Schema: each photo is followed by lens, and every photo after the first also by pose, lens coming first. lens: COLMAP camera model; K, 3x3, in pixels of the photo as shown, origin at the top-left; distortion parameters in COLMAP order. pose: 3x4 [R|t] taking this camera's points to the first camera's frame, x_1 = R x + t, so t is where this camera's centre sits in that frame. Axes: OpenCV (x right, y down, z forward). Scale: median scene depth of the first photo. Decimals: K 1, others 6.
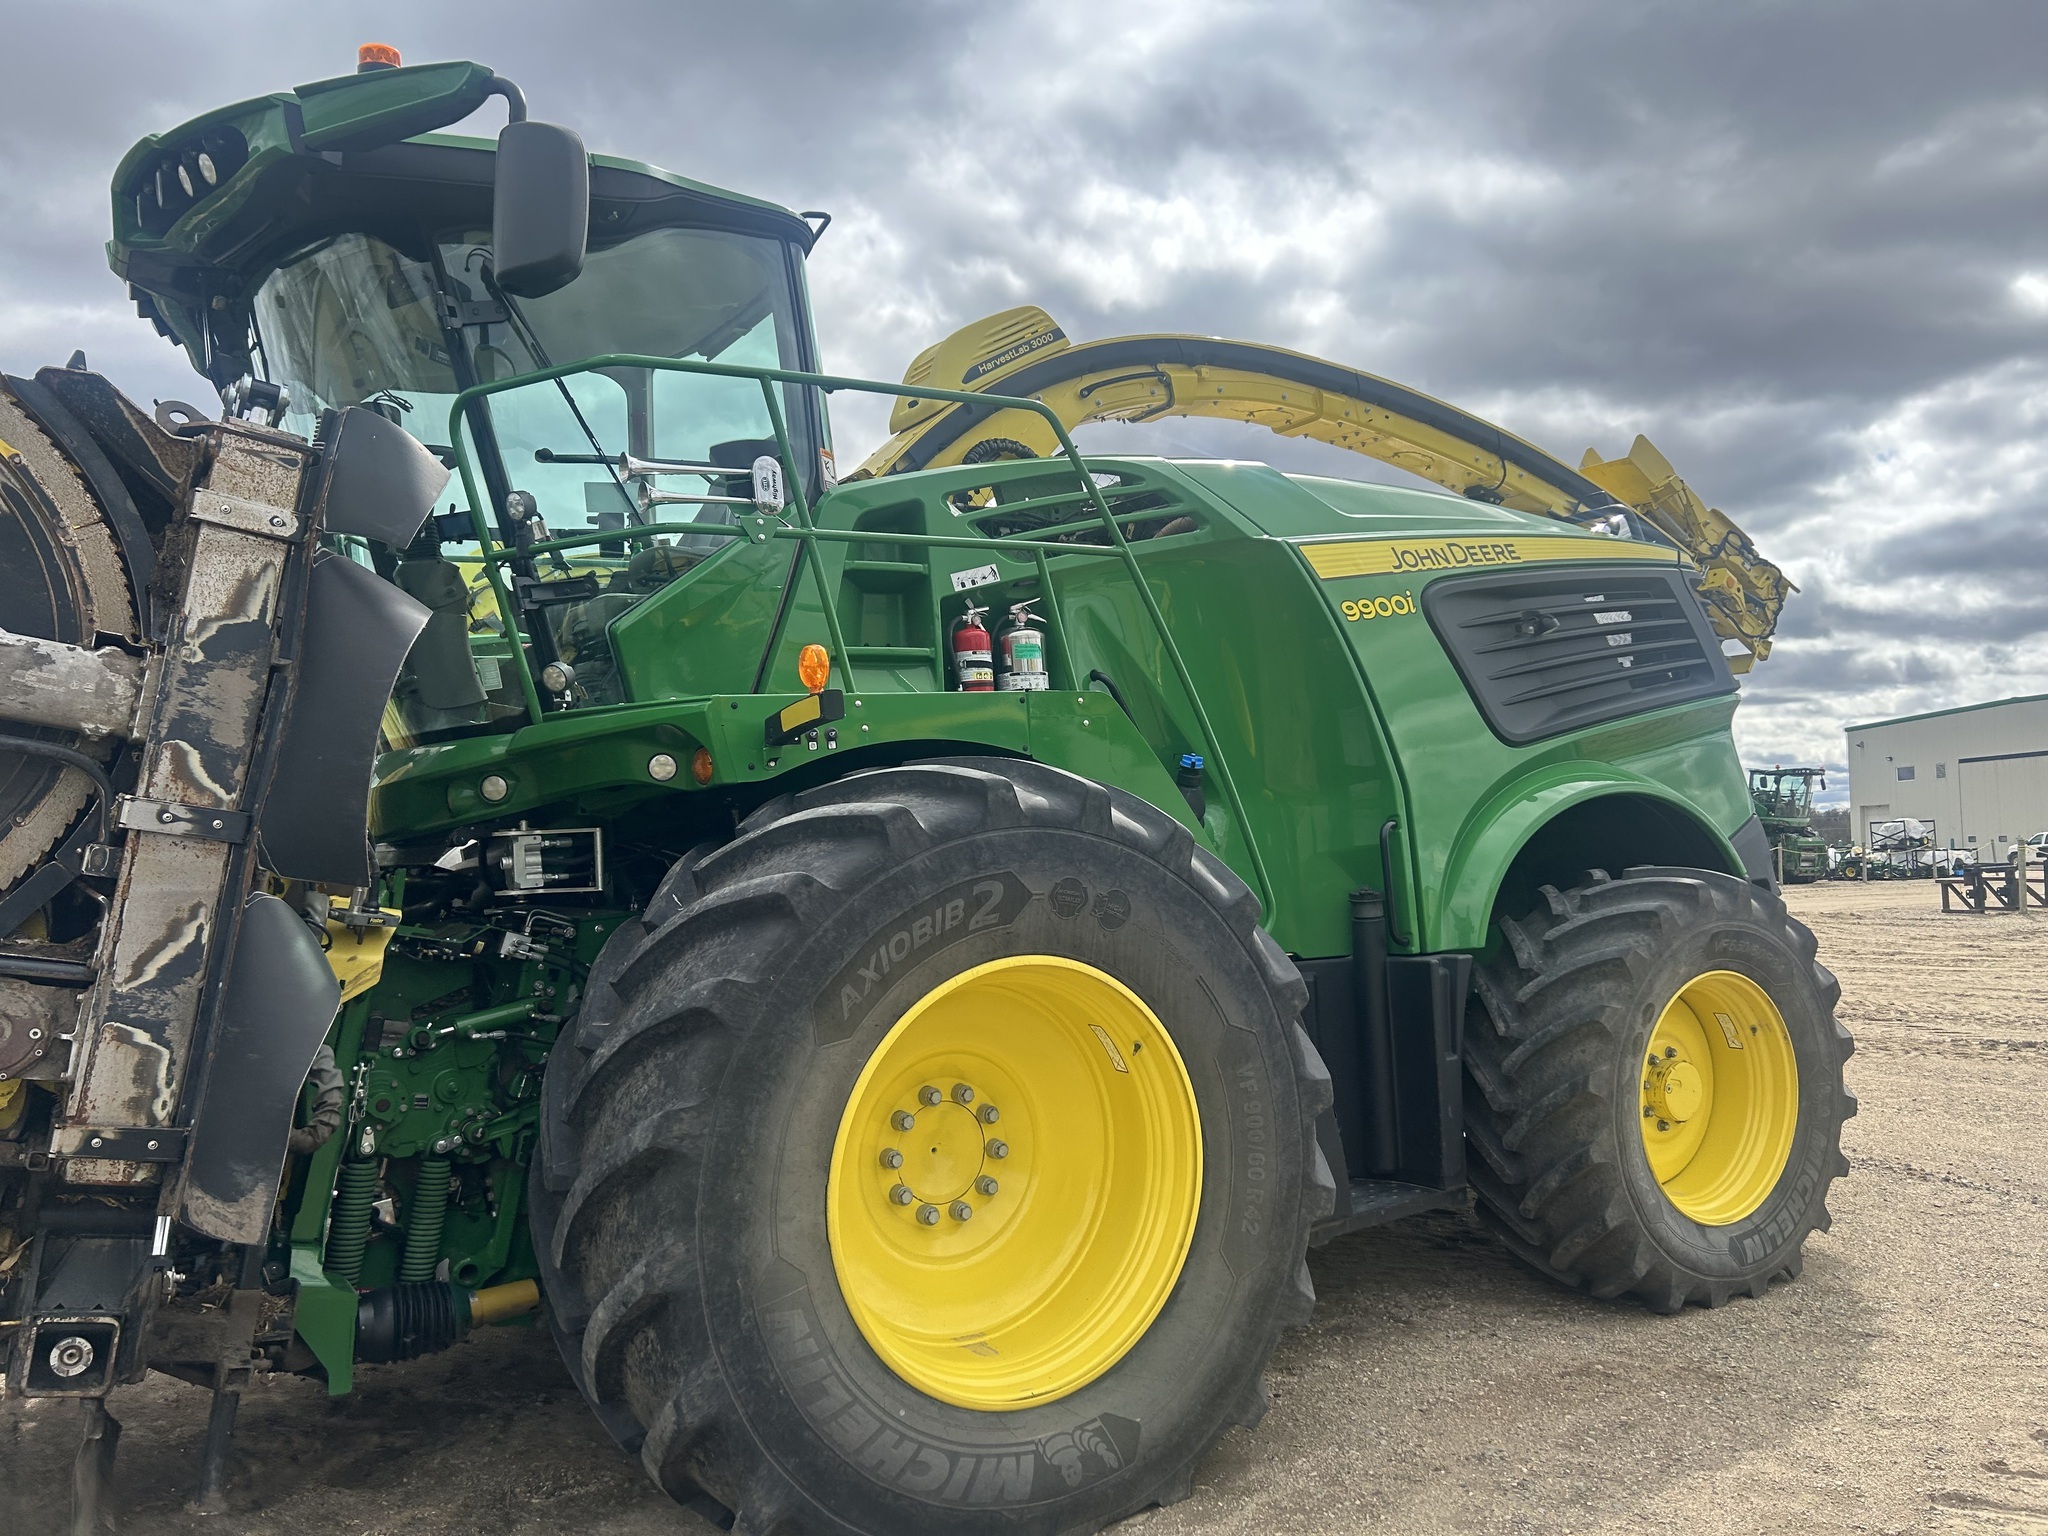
lens RADIAL K [[1515.0, 0, 1019.0], [0, 1515.0, 785.5], [0, 0, 1]] dist [0.067999, -0.081154]
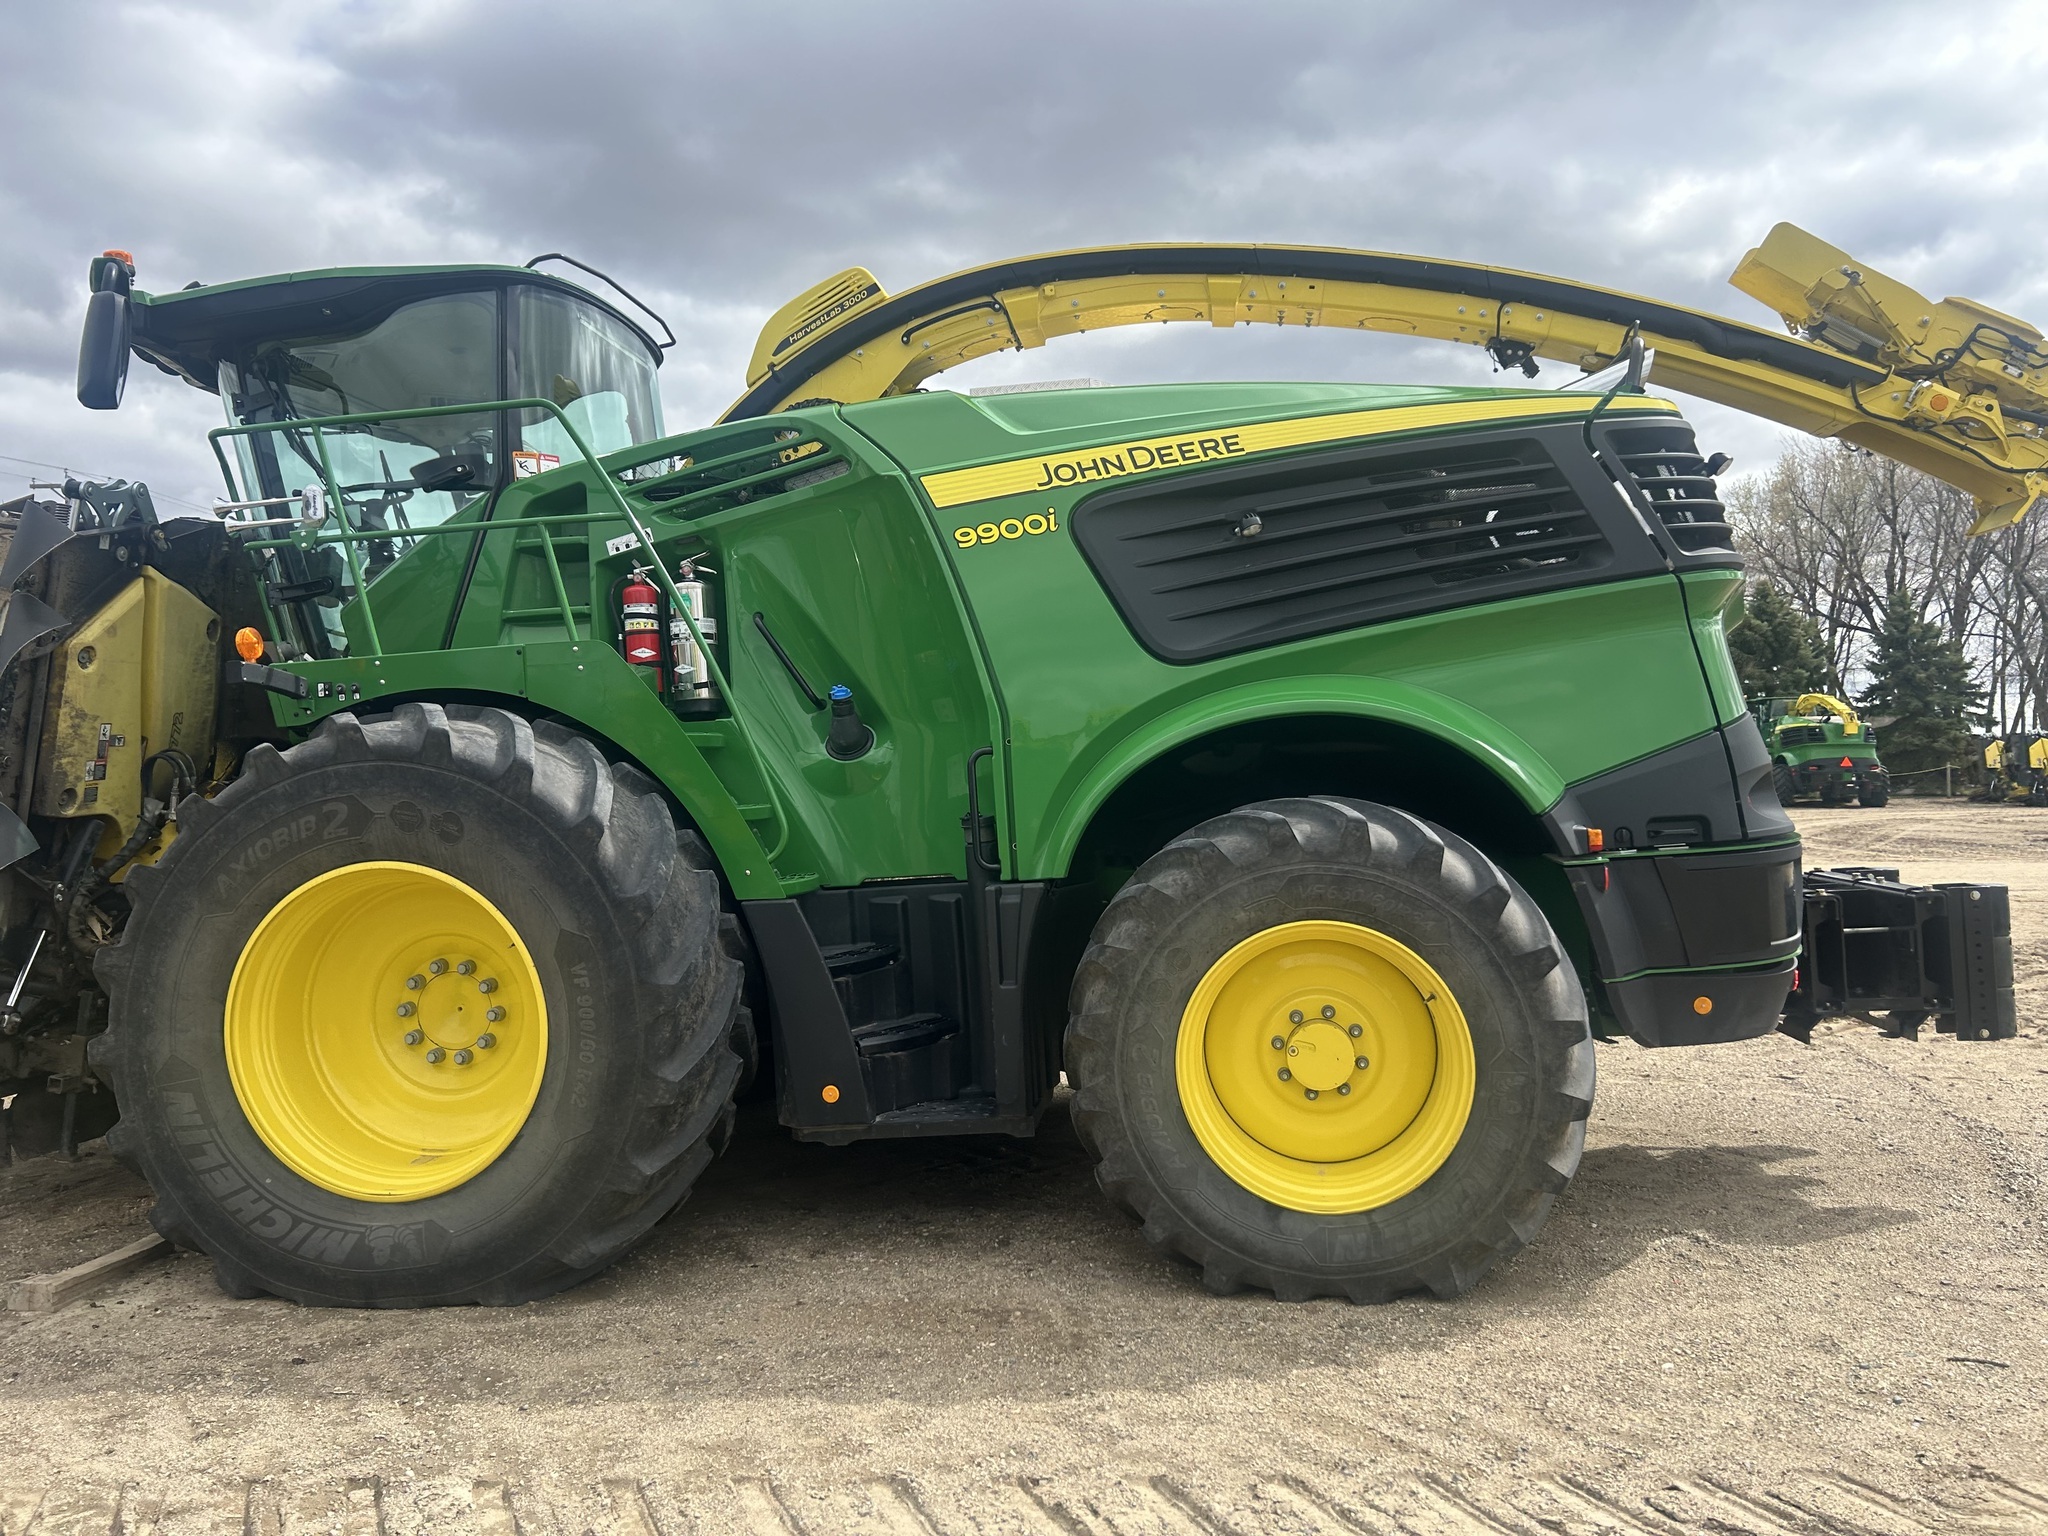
lens RADIAL K [[1505.4, 0, 1024.0], [0, 1505.4, 768.0], [0, 0, 1]] dist [0.077991, -0.108340]
pose [[0.777151, 0.011085, -0.629217, 1.135131], [0.025502, 0.998469, 0.049089, -0.014053], [0.628798, -0.054196, 0.775678, 0.319371]]
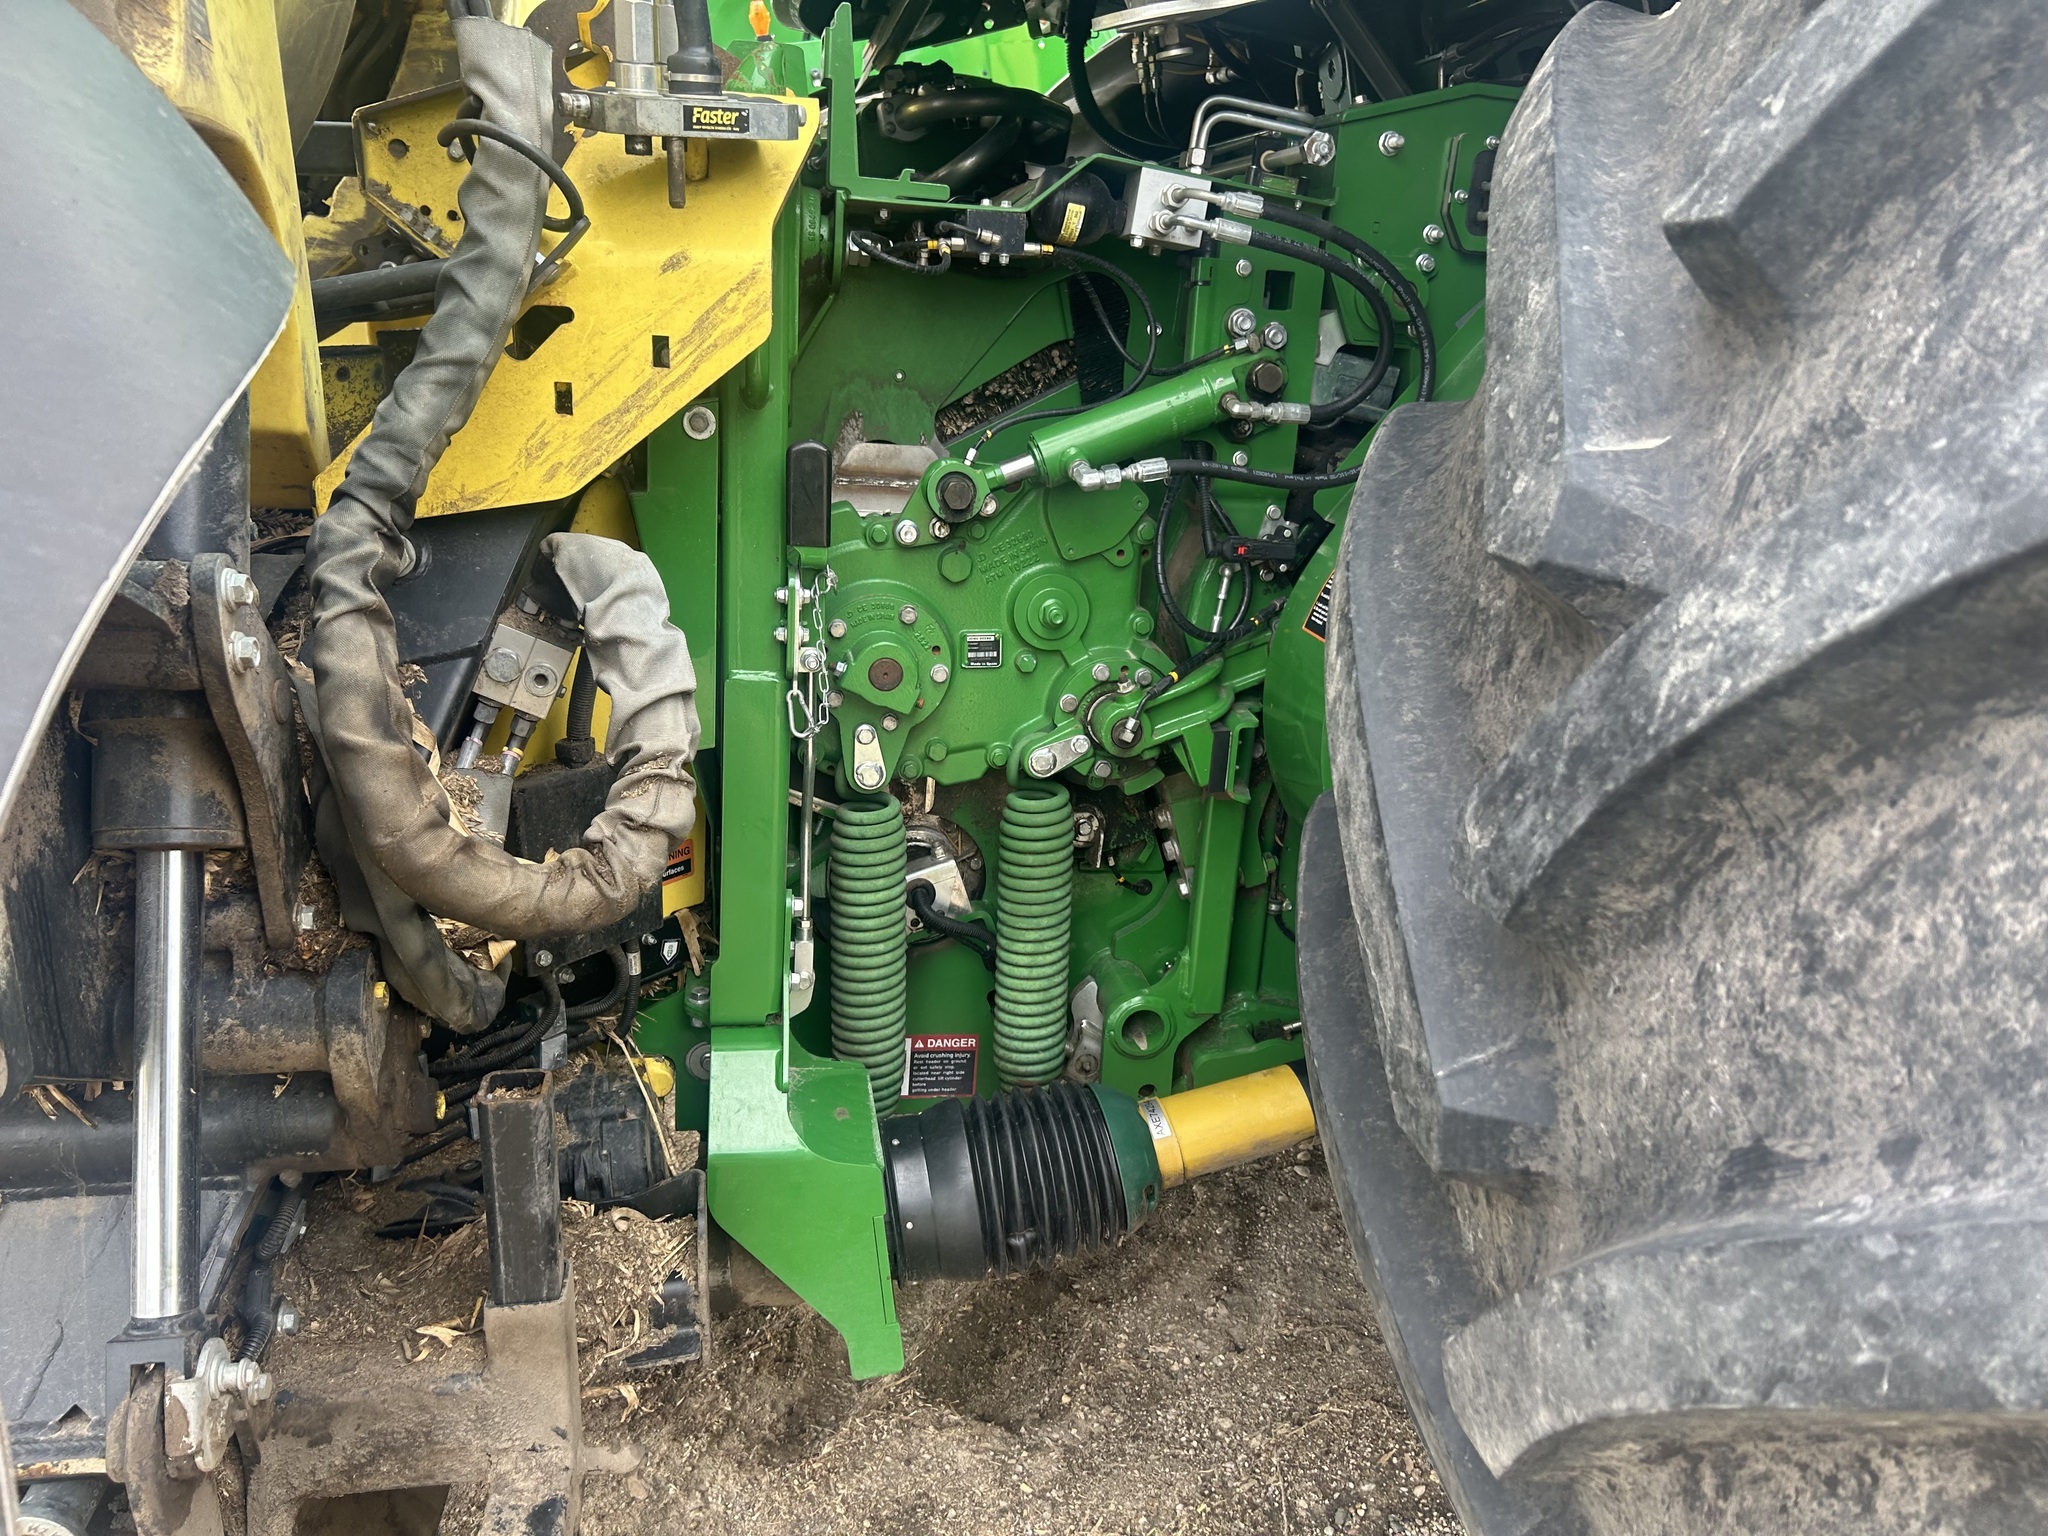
lens RADIAL K [[1505.4, 0, 1024.0], [0, 1505.4, 768.0], [0, 0, 1]] dist [0.077991, -0.108340]
pose [[0.917864, 0.027653, -0.395930, -0.234048], [0.128960, 0.922662, 0.363406, 0.098726], [0.375359, -0.384616, 0.843313, 0.687755]]
